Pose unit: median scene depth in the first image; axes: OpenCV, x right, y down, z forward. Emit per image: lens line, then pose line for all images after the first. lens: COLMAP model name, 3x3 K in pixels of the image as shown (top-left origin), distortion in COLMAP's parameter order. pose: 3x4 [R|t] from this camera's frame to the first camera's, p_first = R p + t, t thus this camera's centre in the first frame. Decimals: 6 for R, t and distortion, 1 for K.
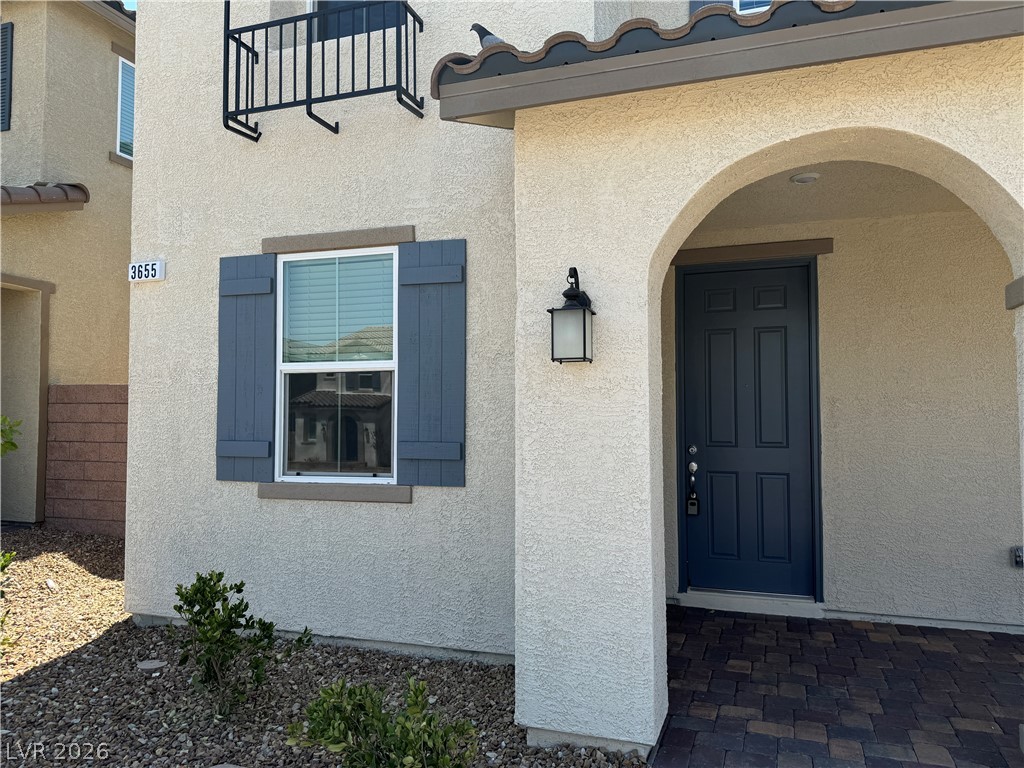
lens RADIAL K [[723.0, 0, 511.9], [0, 723.0, 386.5], [0, 0, 1]] dist [0.035030, -0.017093]
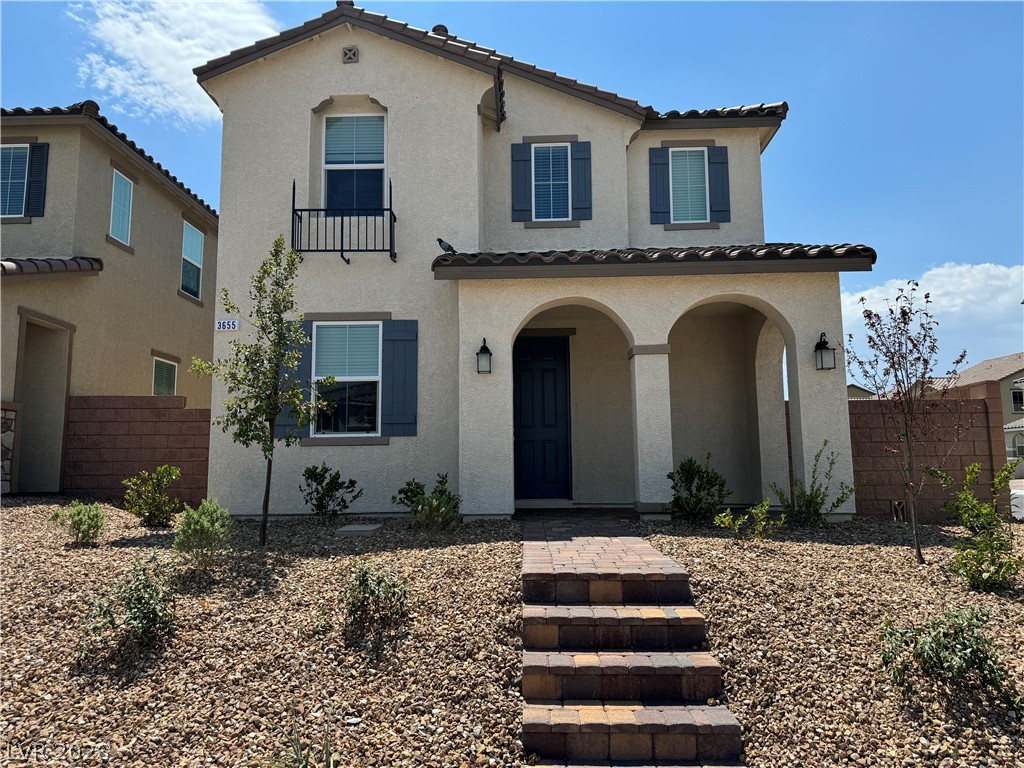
lens RADIAL K [[723.0, 0, 511.3], [0, 723.0, 383.4], [0, 0, 1]] dist [0.035030, -0.017093]
pose [[0.951983, 0.029190, 0.304758, -0.432956], [-0.004016, 0.996549, -0.082906, 0.153740], [-0.306126, 0.077701, 0.948815, -1.068233]]
